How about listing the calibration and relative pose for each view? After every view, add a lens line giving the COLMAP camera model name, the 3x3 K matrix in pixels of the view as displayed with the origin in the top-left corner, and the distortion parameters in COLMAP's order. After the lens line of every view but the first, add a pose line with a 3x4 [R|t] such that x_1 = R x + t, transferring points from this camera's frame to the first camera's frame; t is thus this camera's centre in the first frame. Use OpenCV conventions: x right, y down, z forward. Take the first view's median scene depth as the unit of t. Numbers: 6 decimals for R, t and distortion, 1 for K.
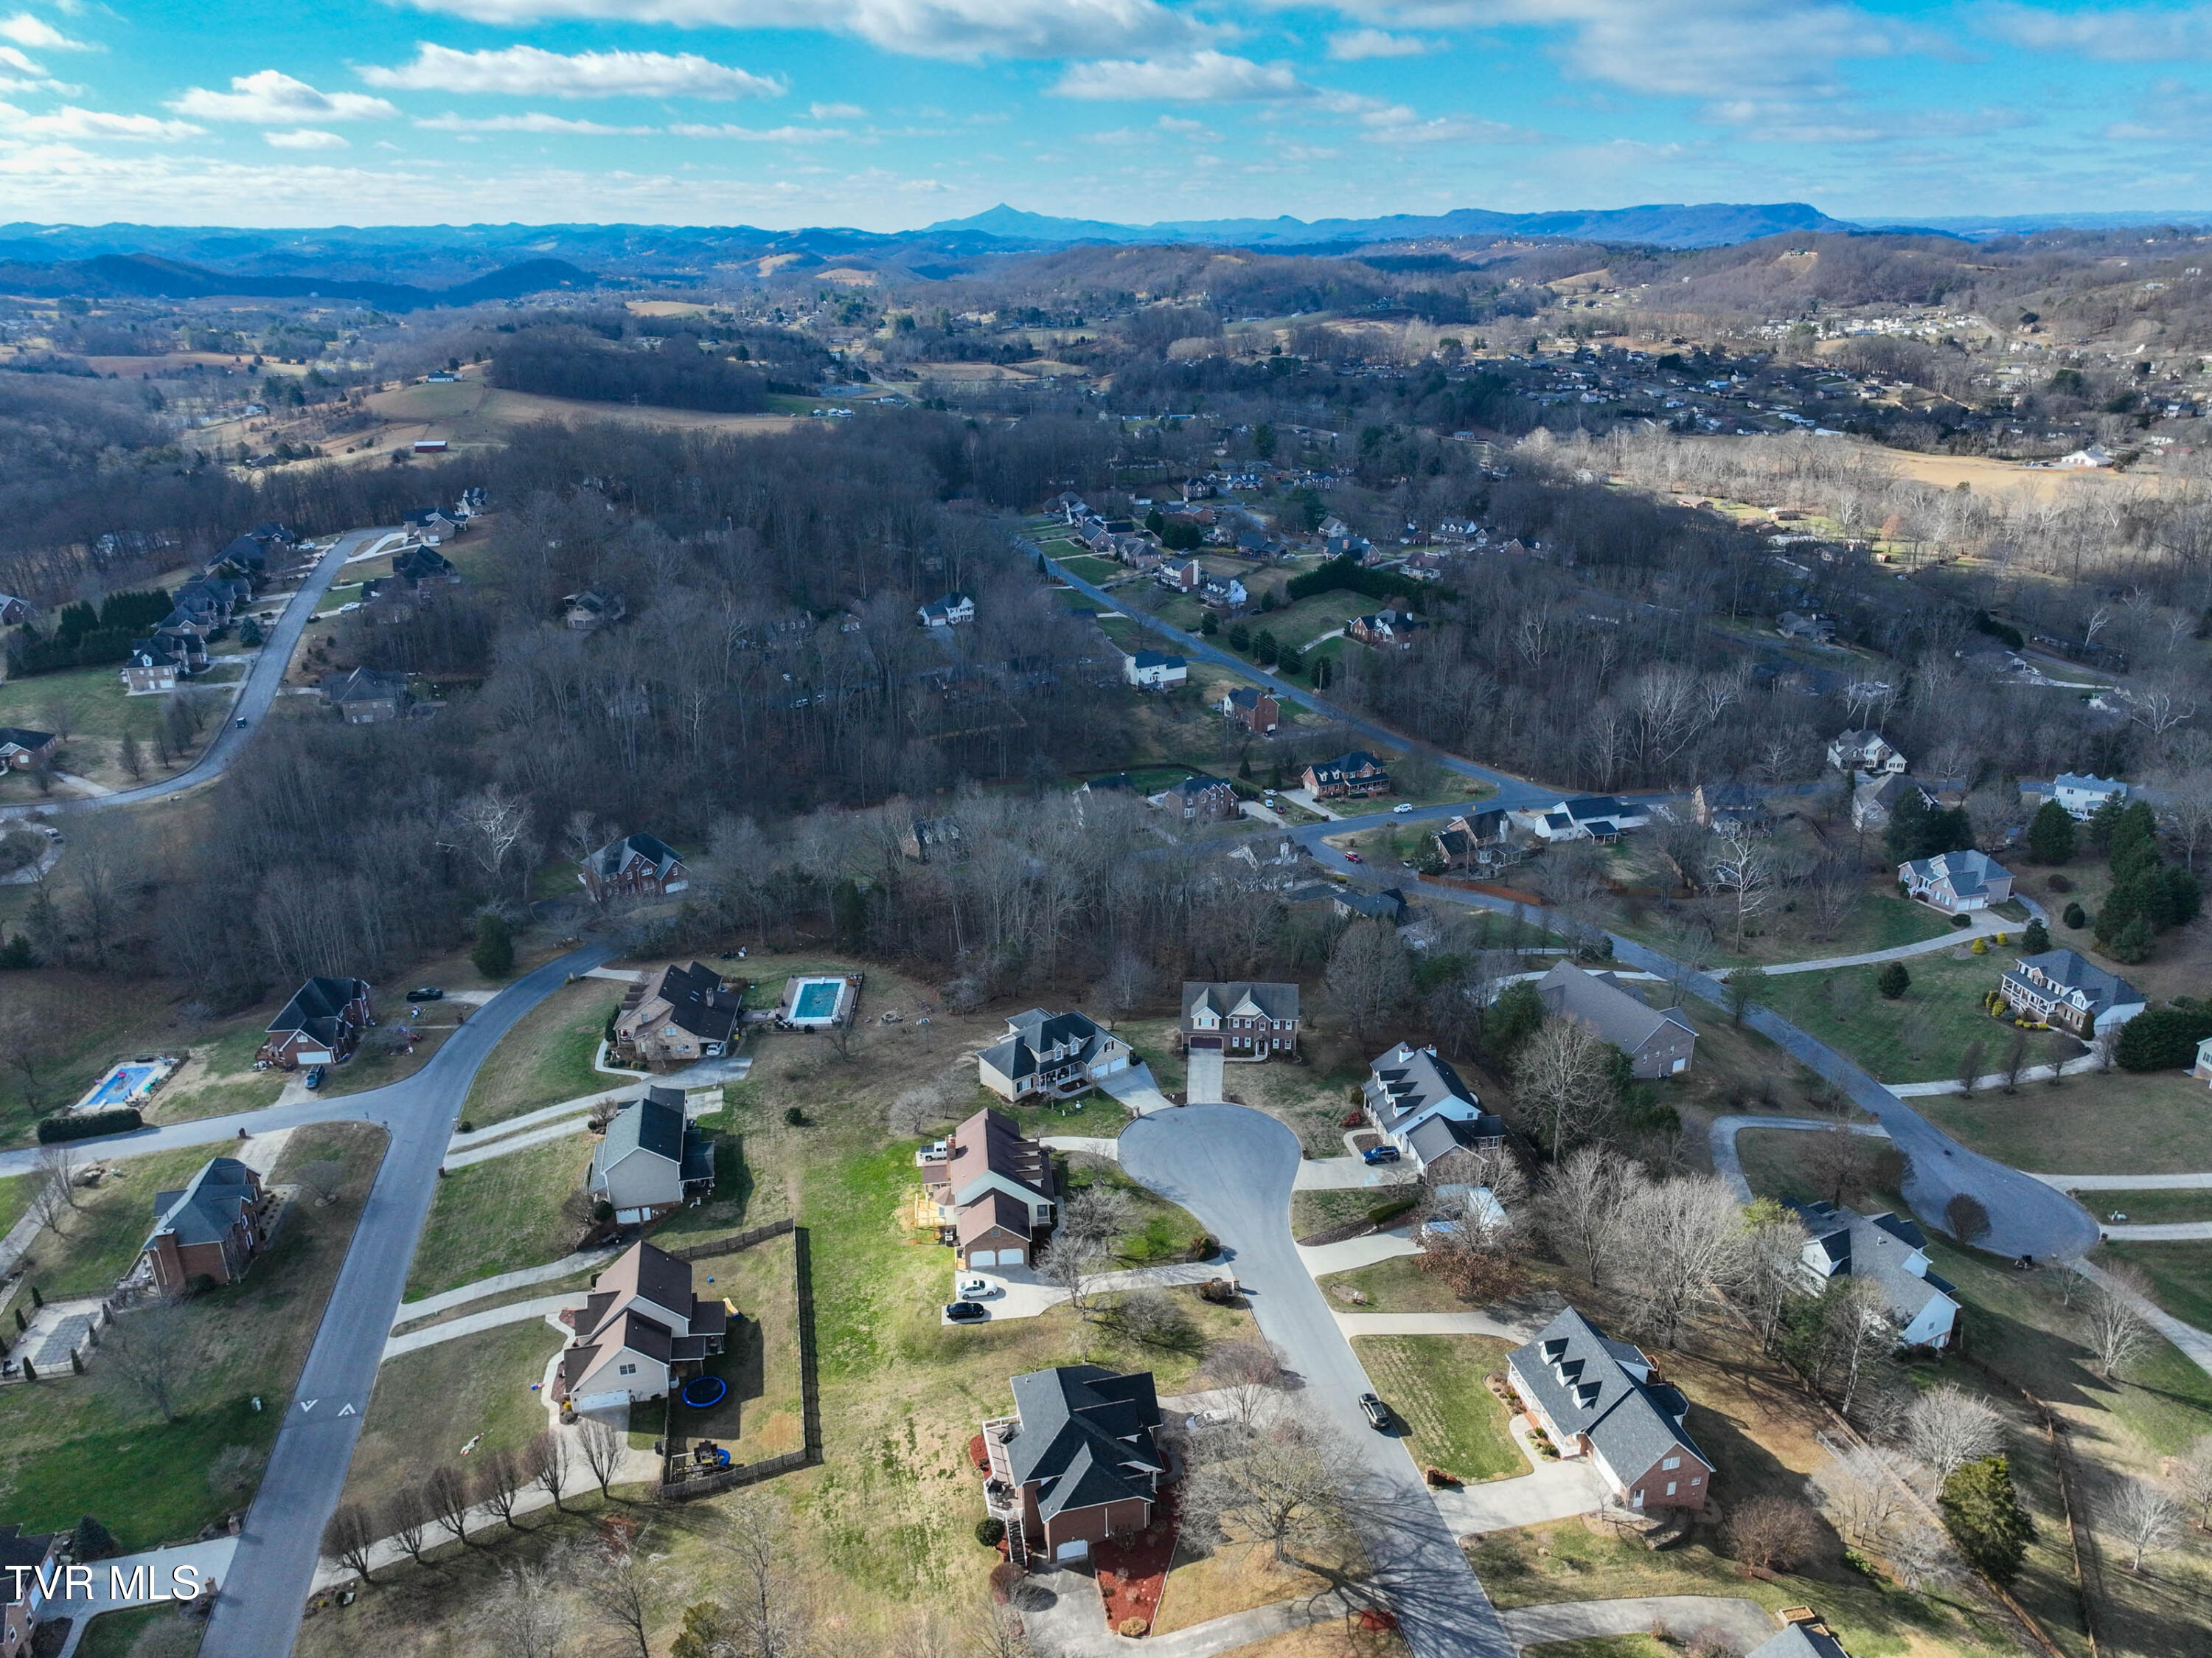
lens RADIAL K [[1565.1, 0, 1118.3], [0, 1565.1, 824.0], [0, 0, 1]] dist [0.014193, -0.004197]
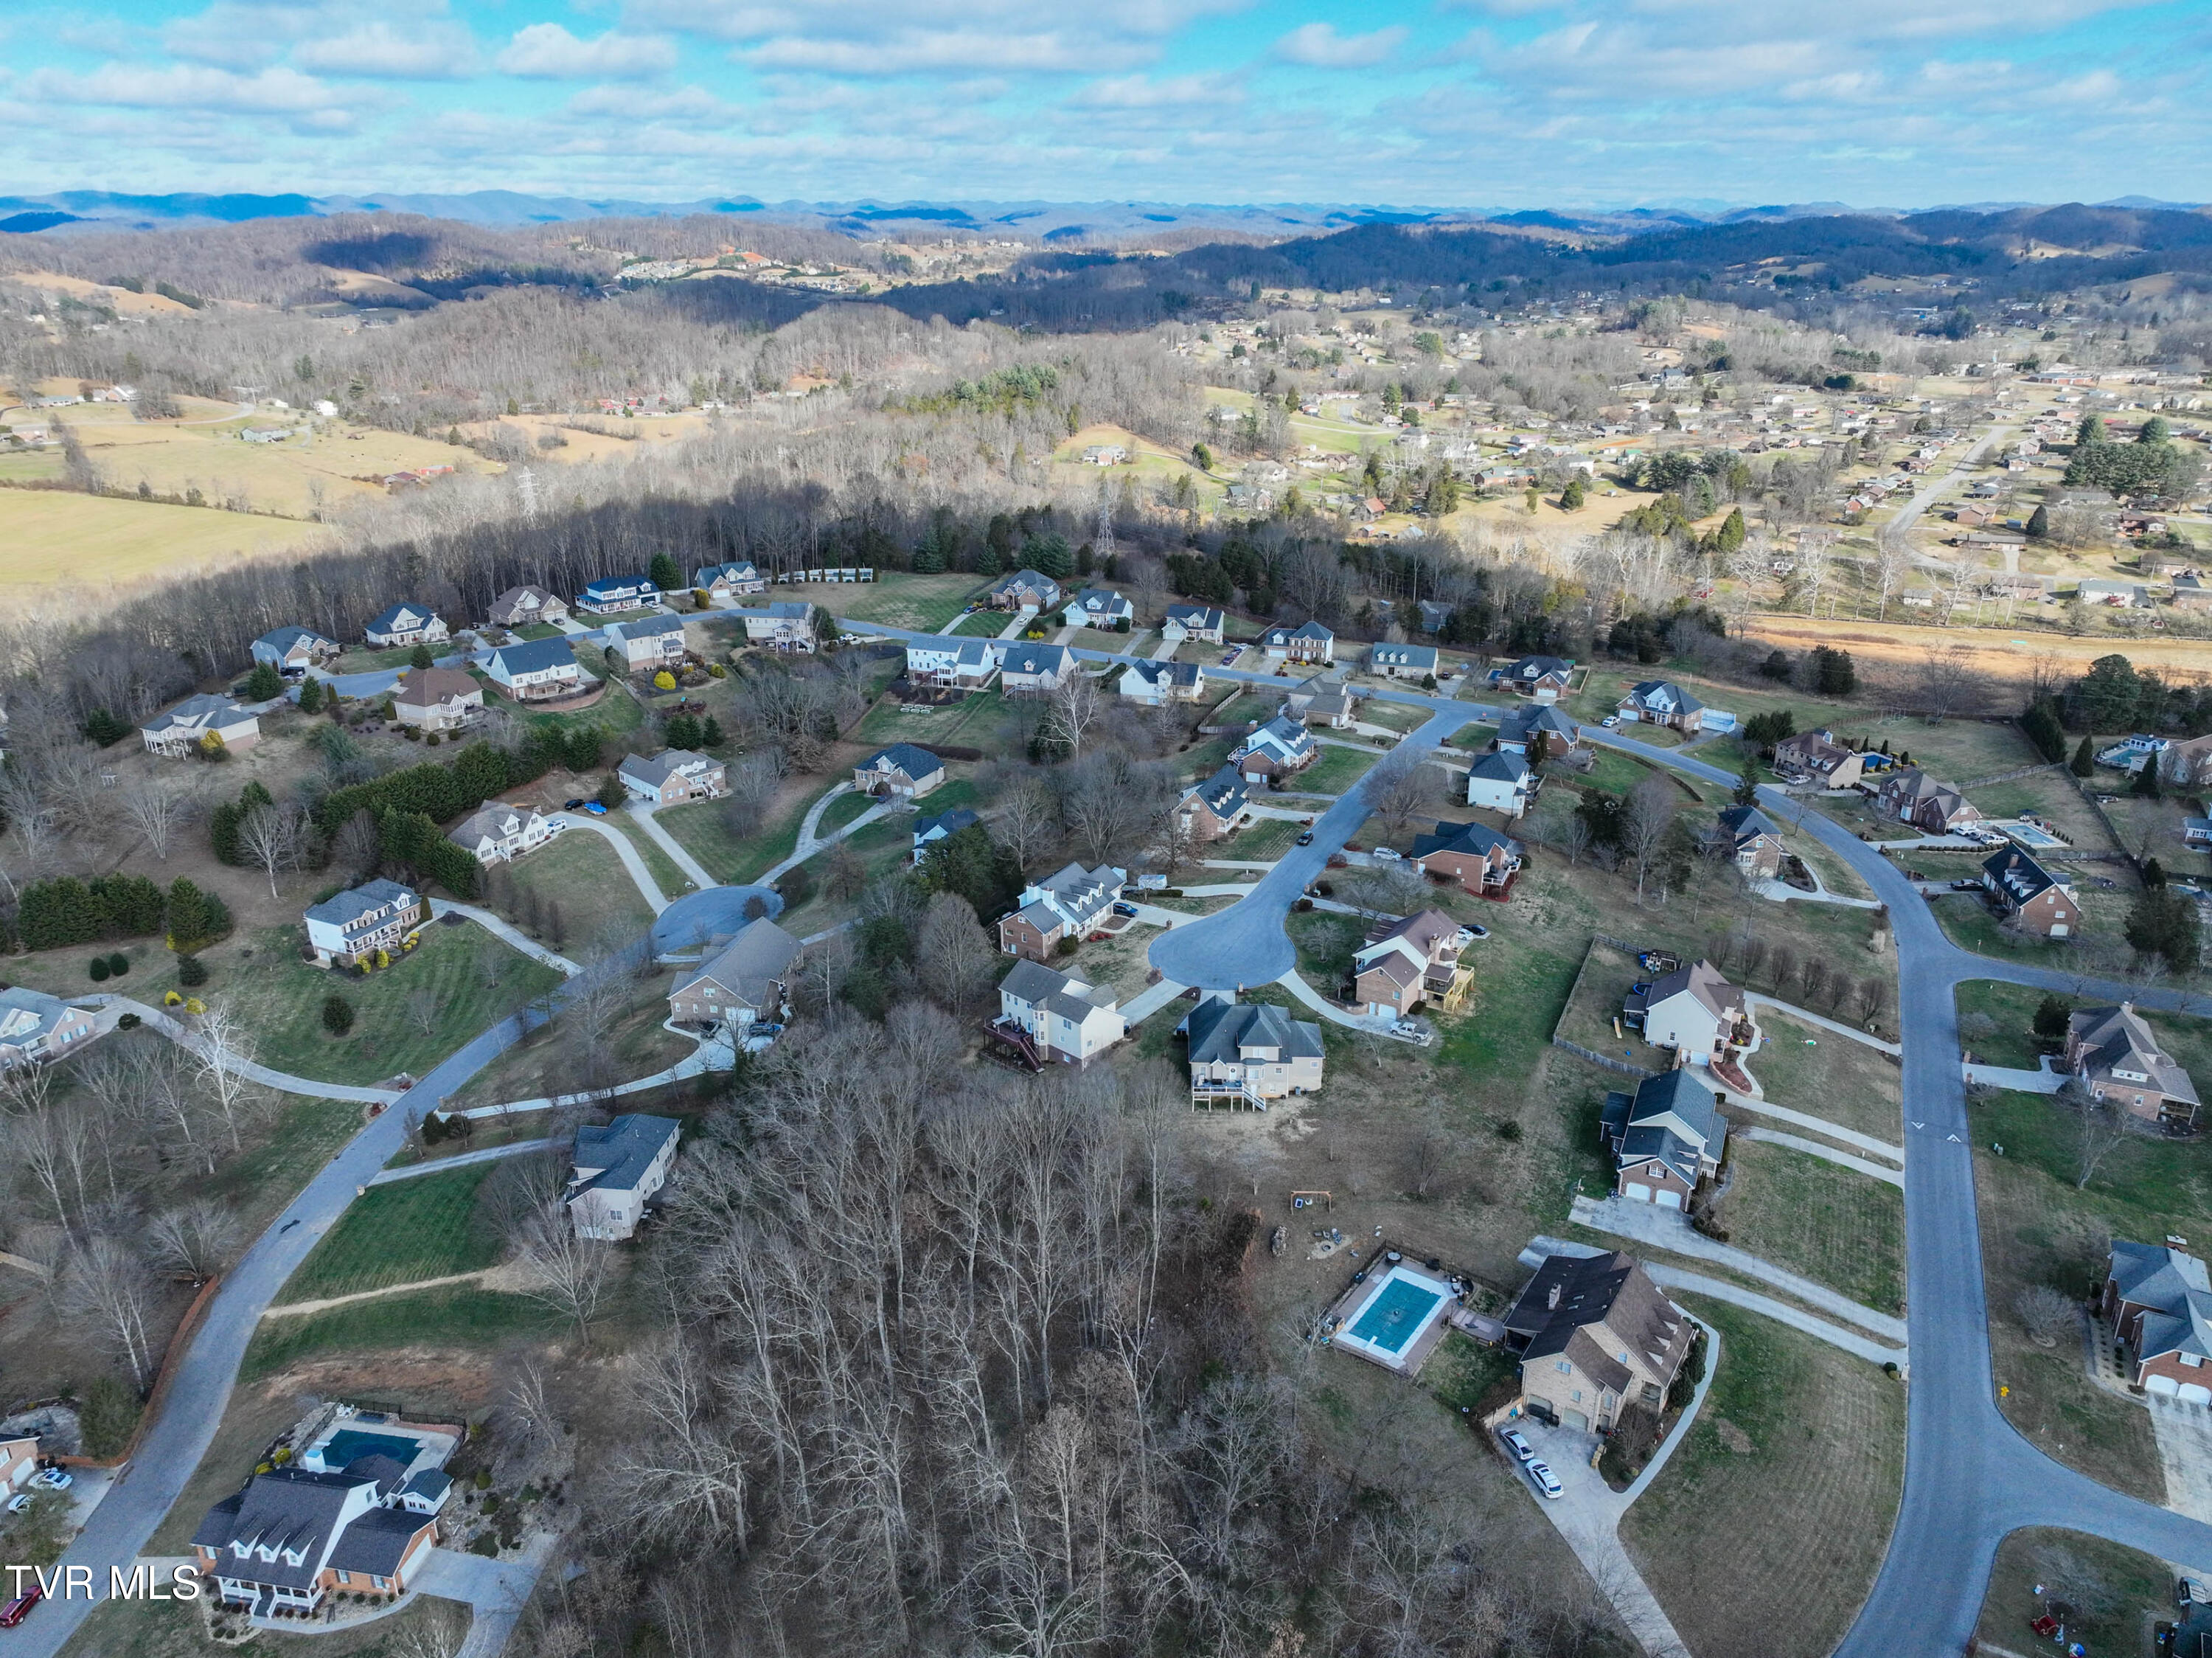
lens RADIAL K [[1565.1, 0, 1118.3], [0, 1565.1, 824.0], [0, 0, 1]] dist [0.014193, -0.004197]
pose [[-0.789920, -0.213517, 0.574837, -0.504598], [0.228431, 0.767493, 0.598978, -0.564814], [-0.569075, 0.604455, -0.557484, 1.488079]]
